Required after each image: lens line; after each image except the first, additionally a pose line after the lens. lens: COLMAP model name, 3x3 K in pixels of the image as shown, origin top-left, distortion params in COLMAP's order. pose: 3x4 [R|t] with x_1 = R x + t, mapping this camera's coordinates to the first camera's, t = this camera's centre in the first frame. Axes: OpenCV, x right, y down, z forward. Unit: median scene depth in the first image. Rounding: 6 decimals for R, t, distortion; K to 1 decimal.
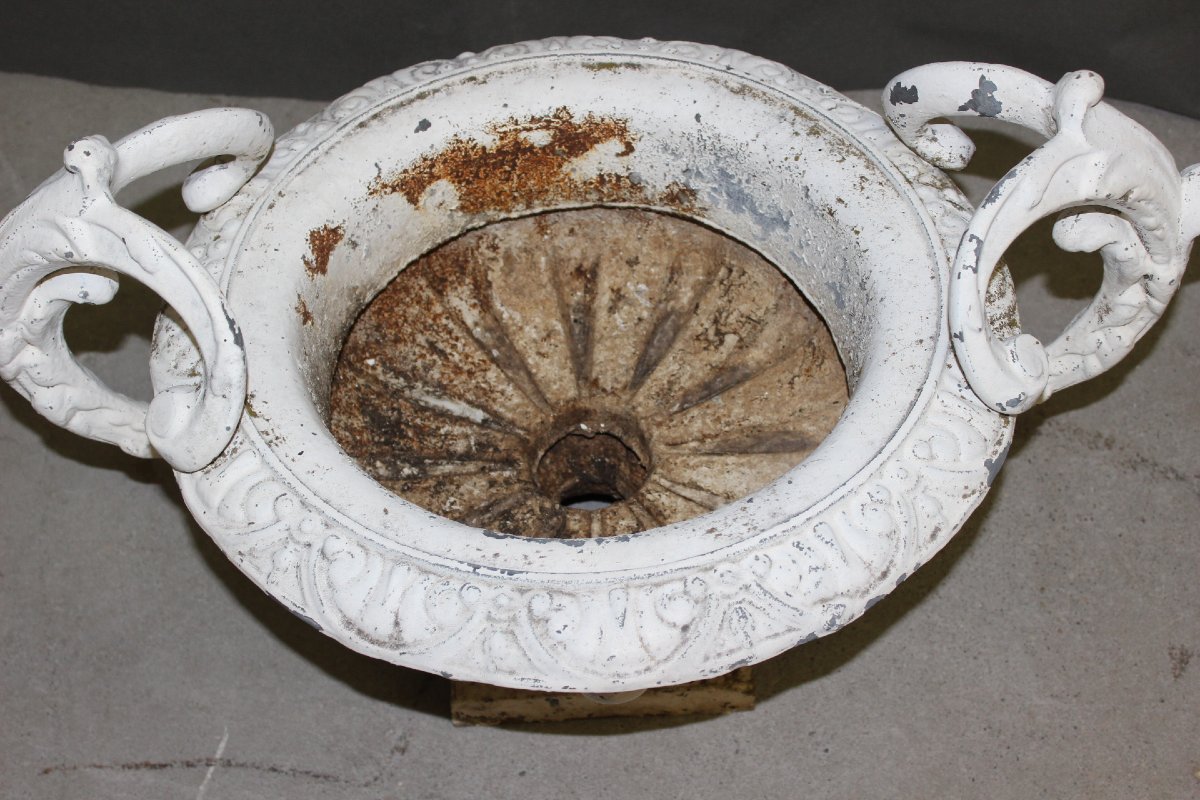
lens RADIAL K [[1663.1, 0, 592.6], [0, 1663.1, 400.9], [0, 0, 1]] dist [-0.039351, 0.000000]
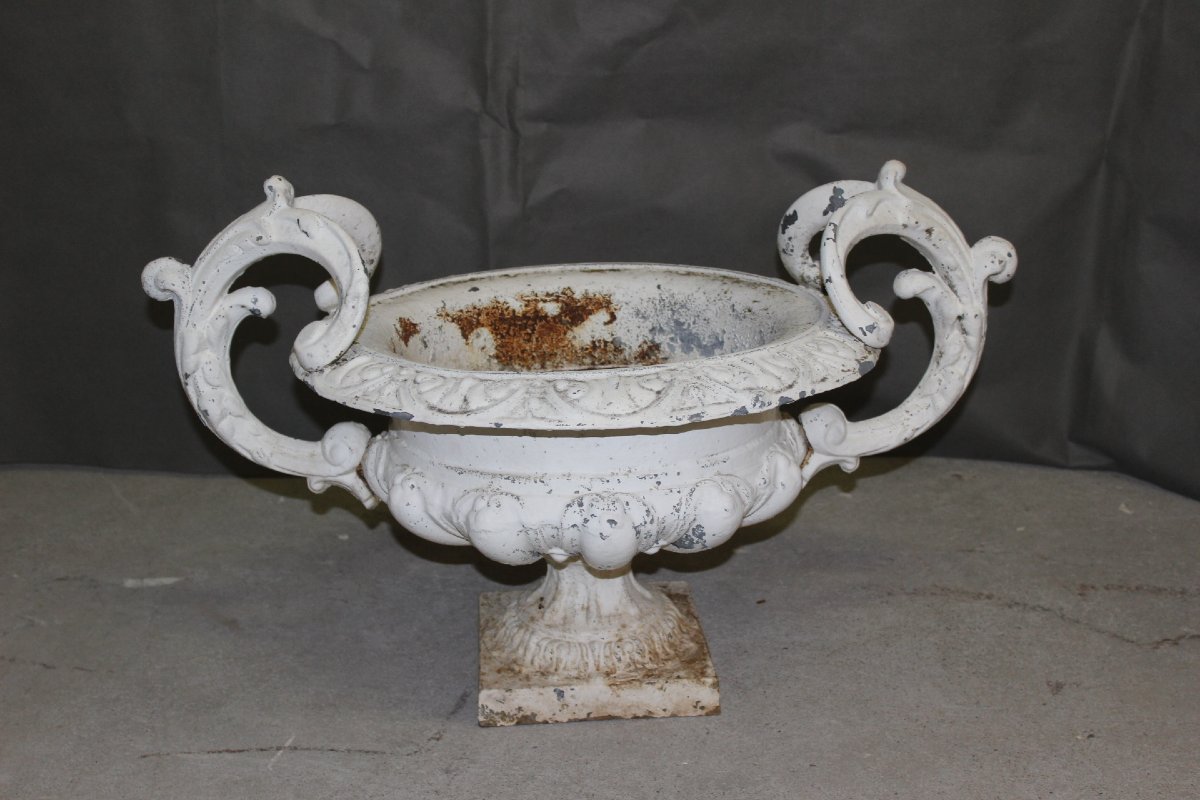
lens RADIAL K [[1730.4, 0, 596.6], [0, 1730.4, 410.9], [0, 0, 1]] dist [-0.027093, 0.000000]
pose [[0.999734, 0.000574, 0.023056, -0.027526], [0.012404, 0.829433, -0.558468, 0.772847], [-0.019444, 0.558605, 0.829206, -0.218232]]
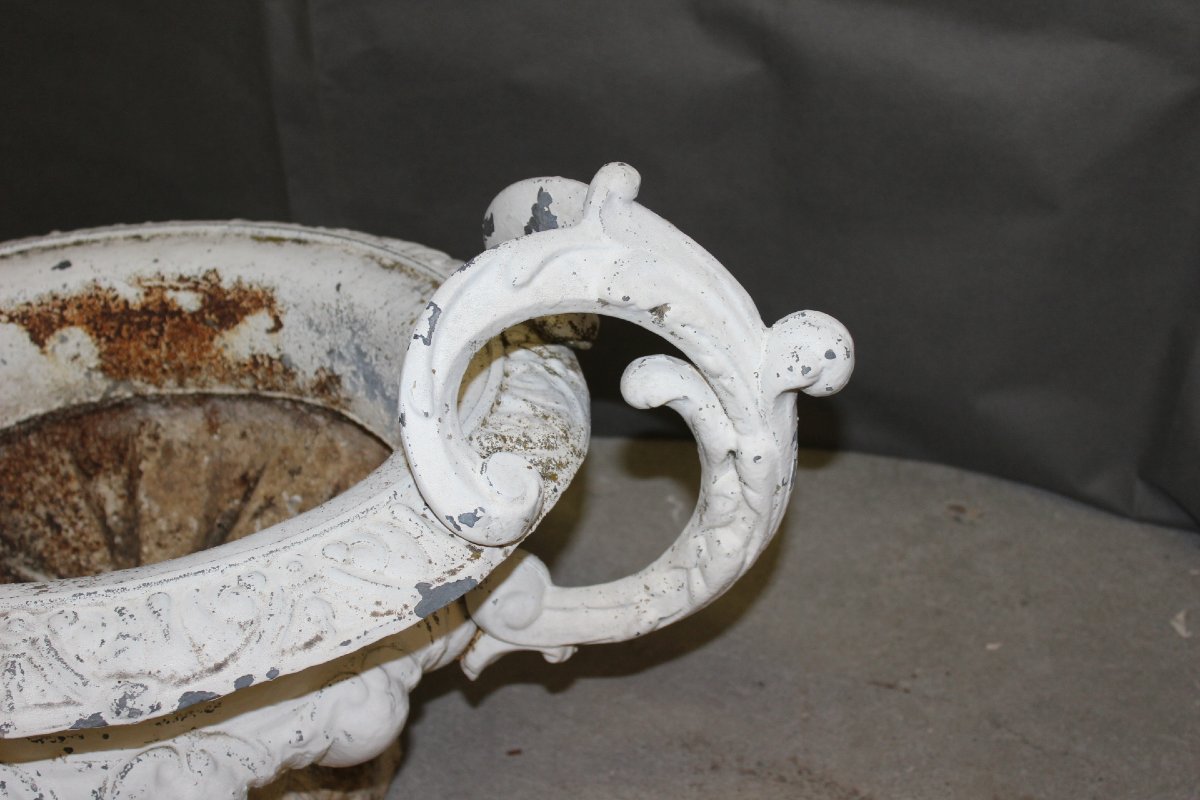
lens RADIAL K [[1663.1, 0, 591.3], [0, 1663.1, 404.2], [0, 0, 1]] dist [-0.039351, 0.000000]
pose [[0.974057, 0.111721, -0.196802, 0.380262], [-0.176098, 0.920392, -0.349097, 0.181322], [0.142134, 0.374697, 0.916188, 0.200139]]
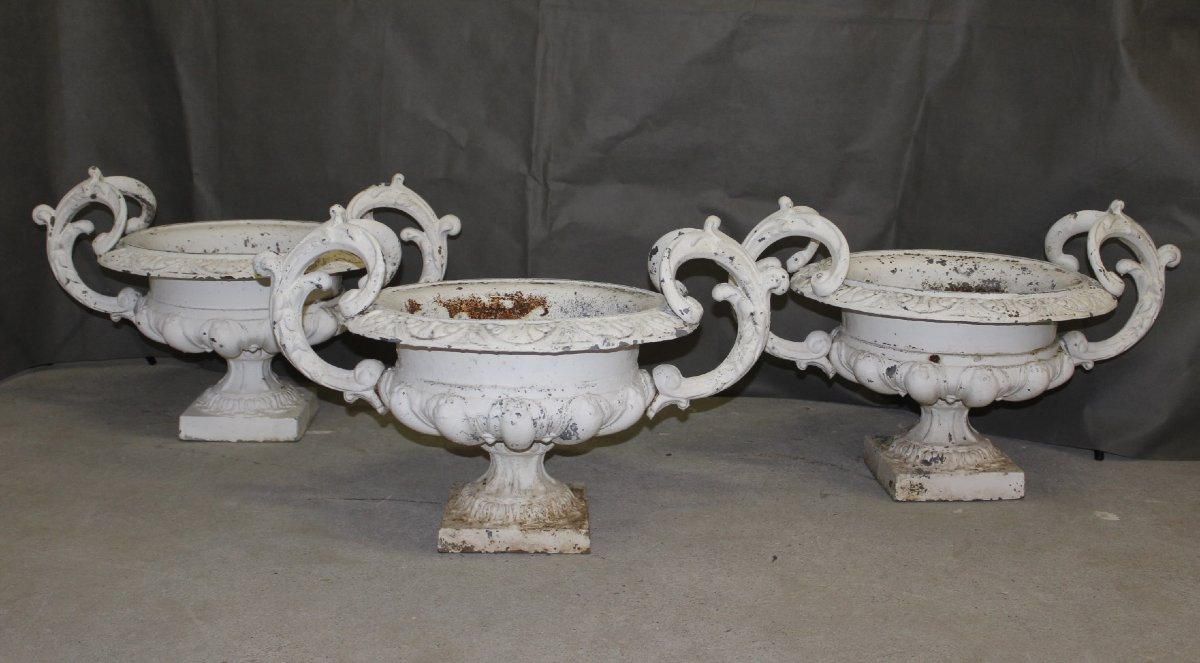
lens RADIAL K [[1413.1, 0, 617.9], [0, 1413.1, 306.8], [0, 0, 1]] dist [-0.063430, 0.000000]
pose [[0.998574, 0.053354, -0.001854, 0.126151], [-0.041135, 0.746799, -0.663776, 1.158461], [-0.034030, 0.662906, 0.747929, -0.487673]]
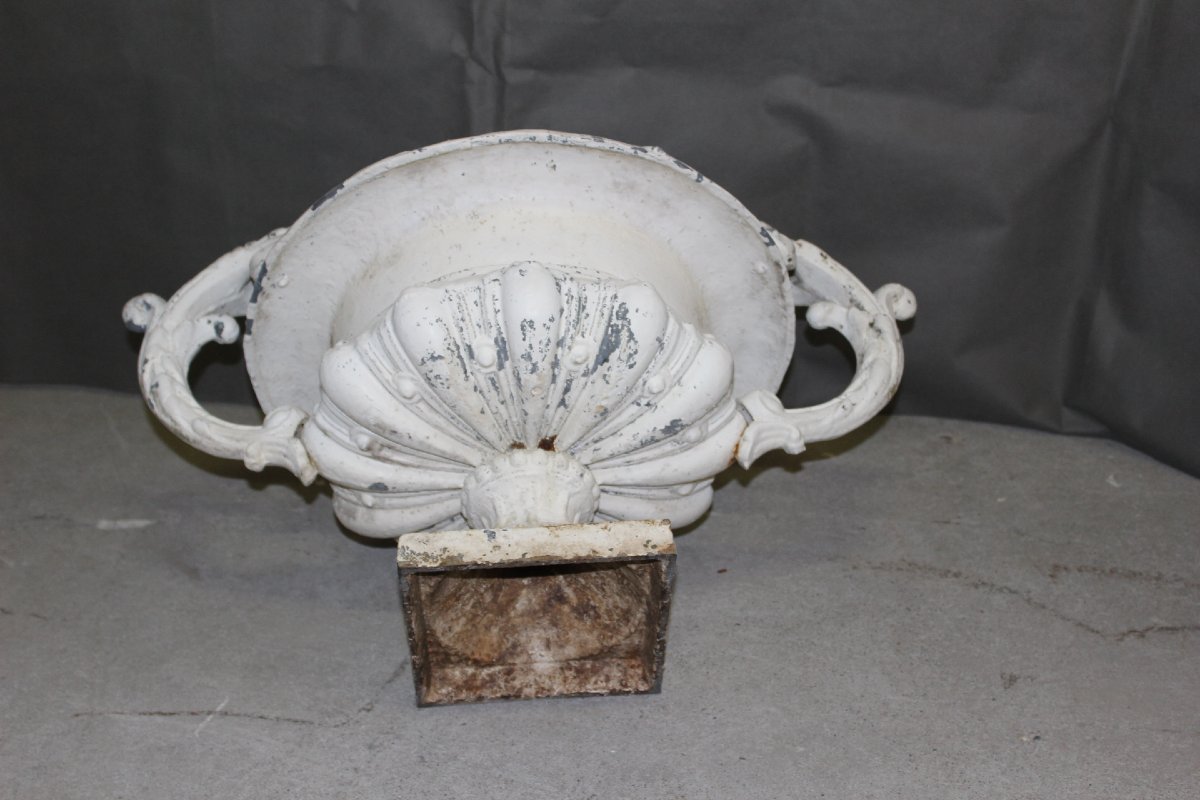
lens RADIAL K [[1619.5, 0, 590.3], [0, 1619.5, 409.8], [0, 0, 1]] dist [-0.038607, 0.000000]
pose [[0.998779, 0.031688, -0.037898, 0.092207], [-0.046455, 0.863414, -0.502352, 0.647538], [0.016803, 0.503500, 0.863832, -0.145194]]
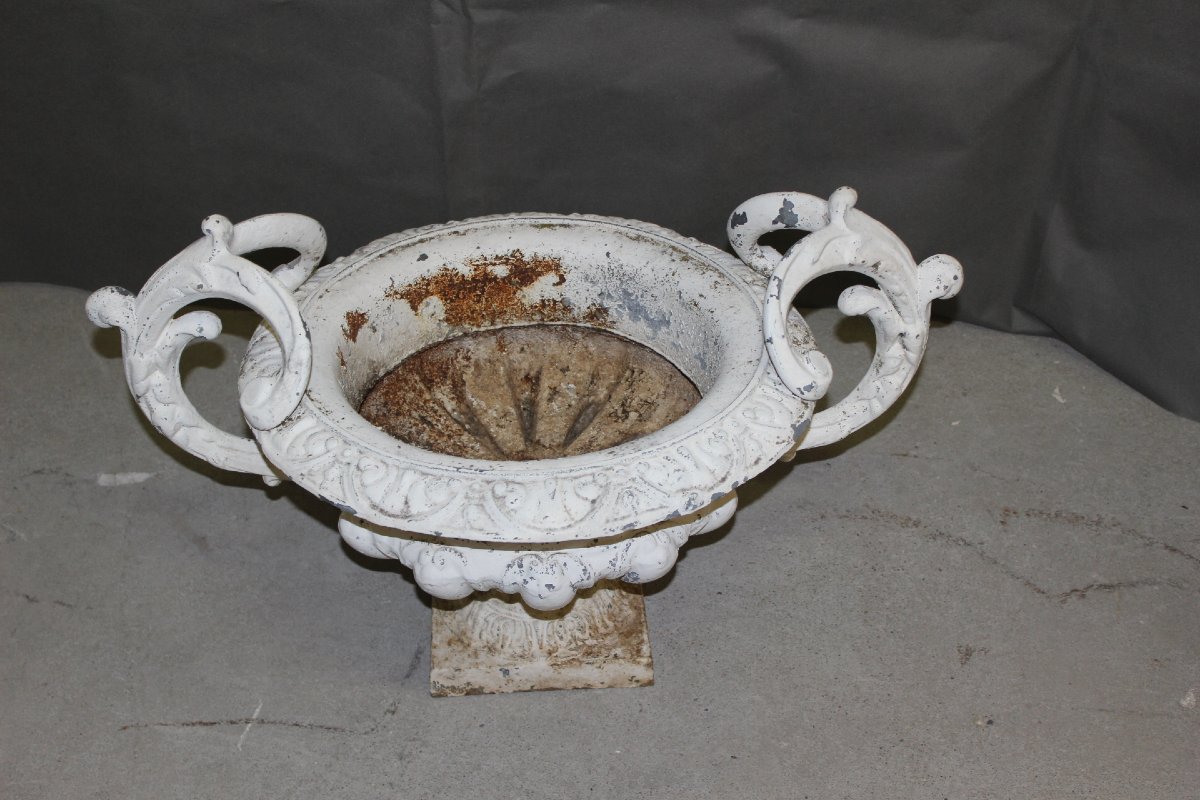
lens RADIAL K [[1663.1, 0, 599.8], [0, 1663.1, 409.9], [0, 0, 1]] dist [-0.039351, 0.000000]
pose [[0.999390, 0.006660, 0.034286, 0.005792], [0.002567, 0.964992, -0.262268, 0.347730], [-0.034832, 0.262196, 0.964386, -0.391700]]
